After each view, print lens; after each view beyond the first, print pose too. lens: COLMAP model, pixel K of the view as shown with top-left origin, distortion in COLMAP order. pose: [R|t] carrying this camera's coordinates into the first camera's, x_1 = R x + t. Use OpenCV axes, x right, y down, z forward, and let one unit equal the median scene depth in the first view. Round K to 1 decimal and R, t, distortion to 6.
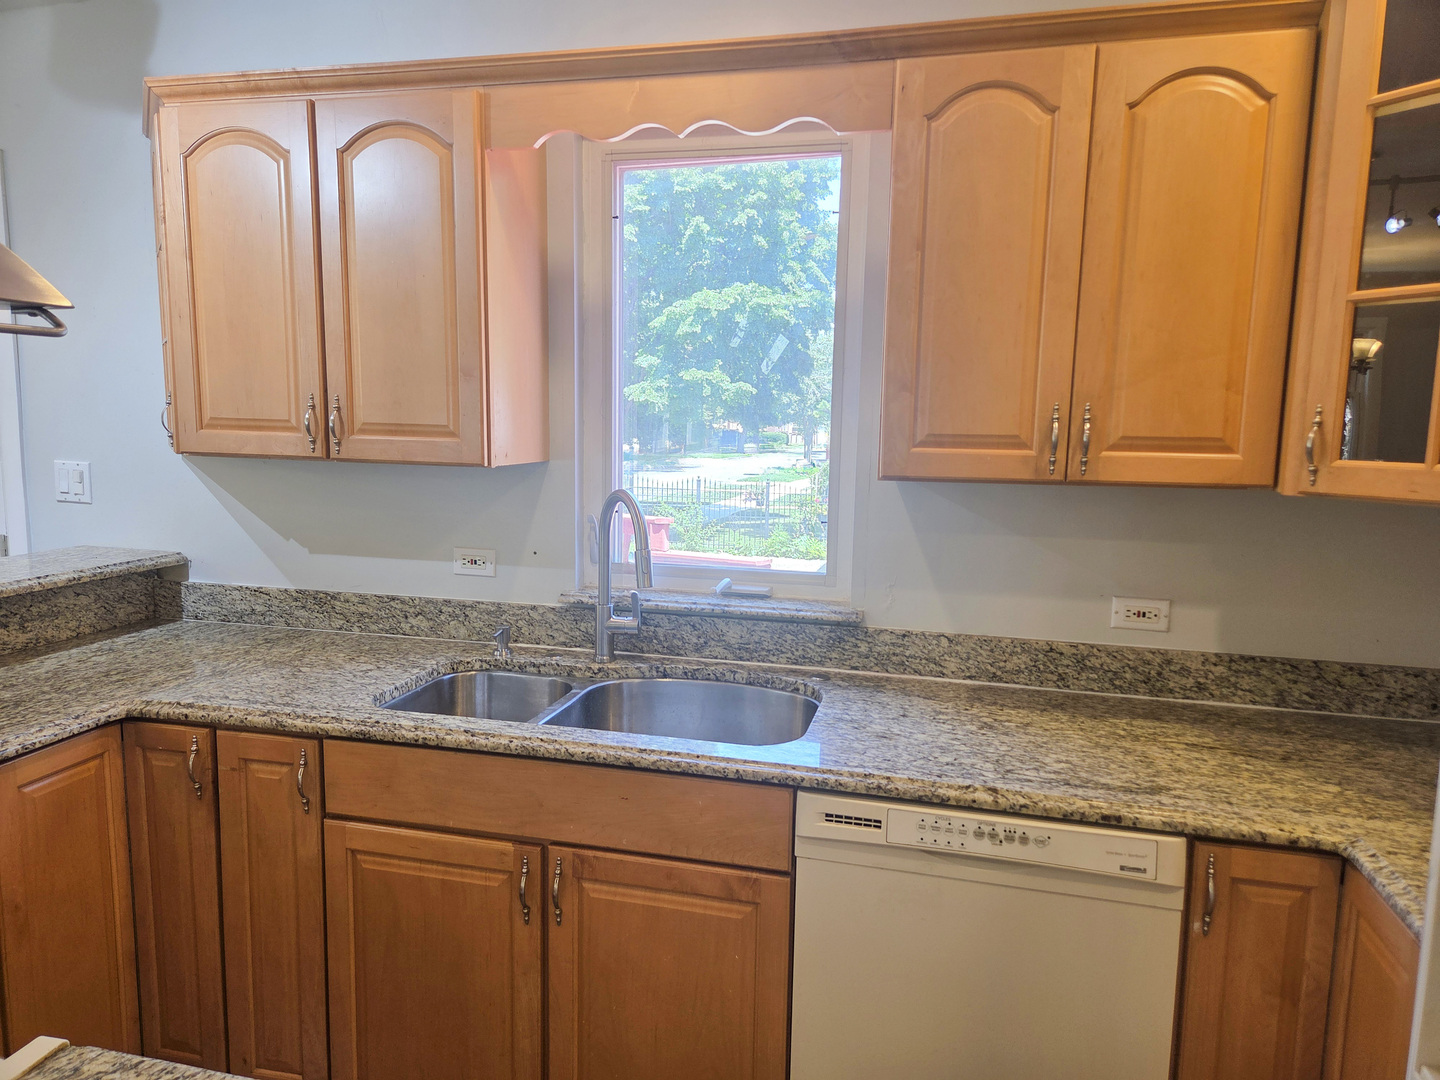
lens RADIAL K [[963.9, 0, 723.8], [0, 963.9, 537.9], [0, 0, 1]] dist [0.054268, -0.009538]
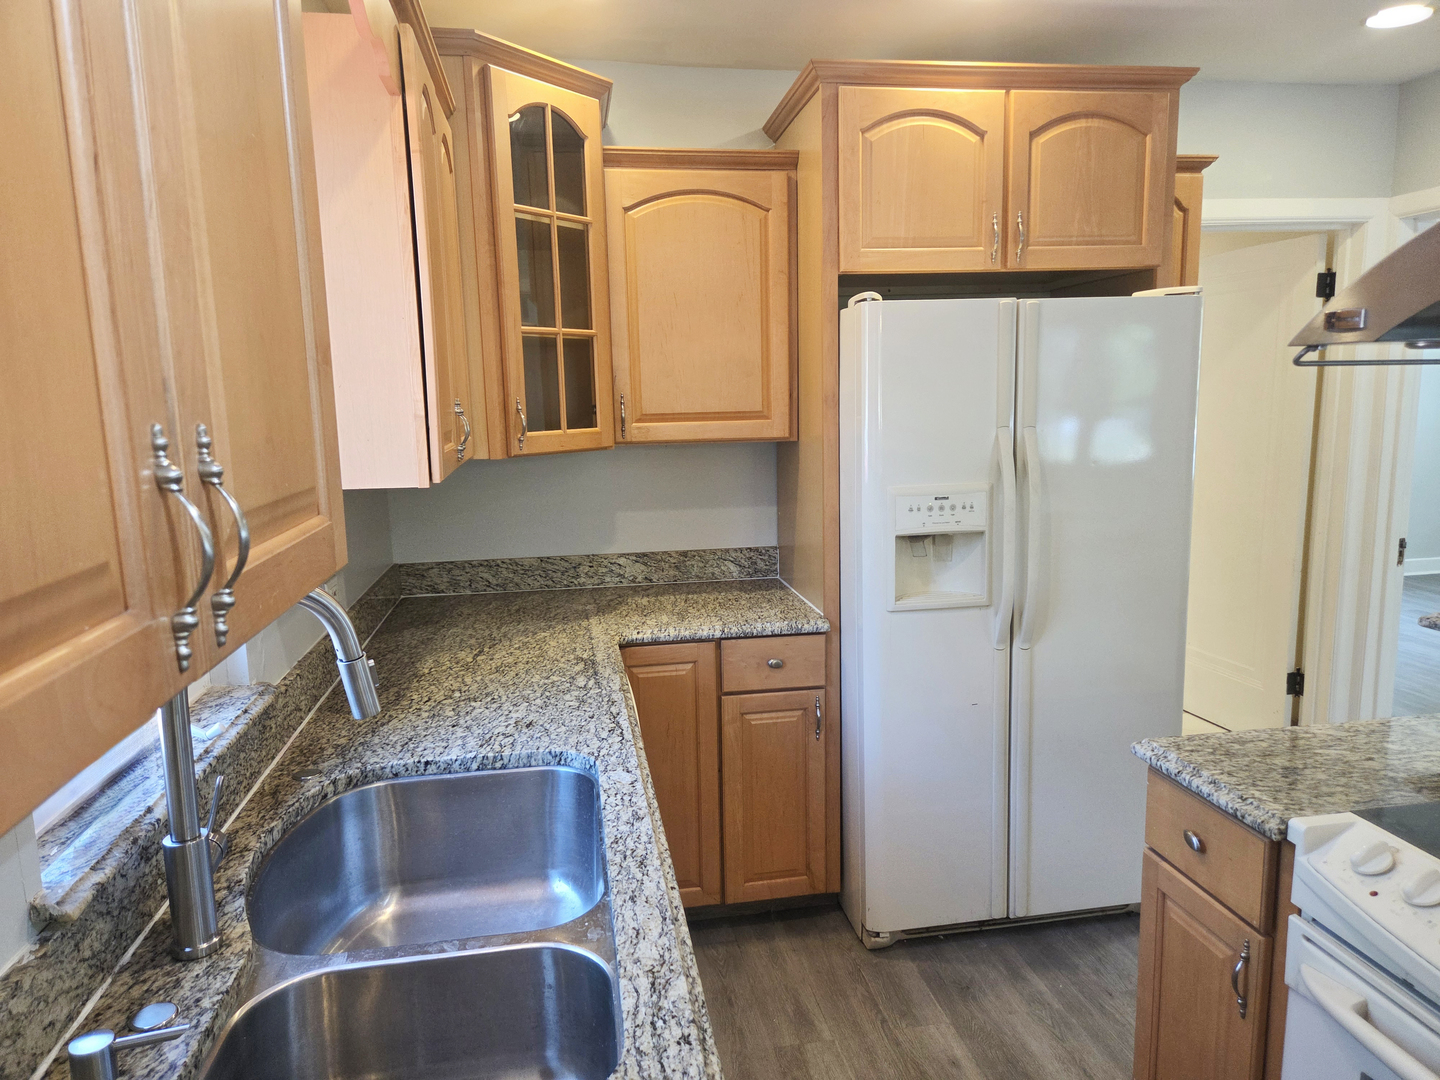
lens RADIAL K [[963.9, 0, 720.6], [0, 963.9, 538.7], [0, 0, 1]] dist [0.054268, -0.009538]
pose [[-0.390182, -0.148951, 0.908610, -0.810428], [0.136127, 0.966651, 0.216922, -0.178412], [-0.910619, 0.208326, -0.356893, 1.131347]]
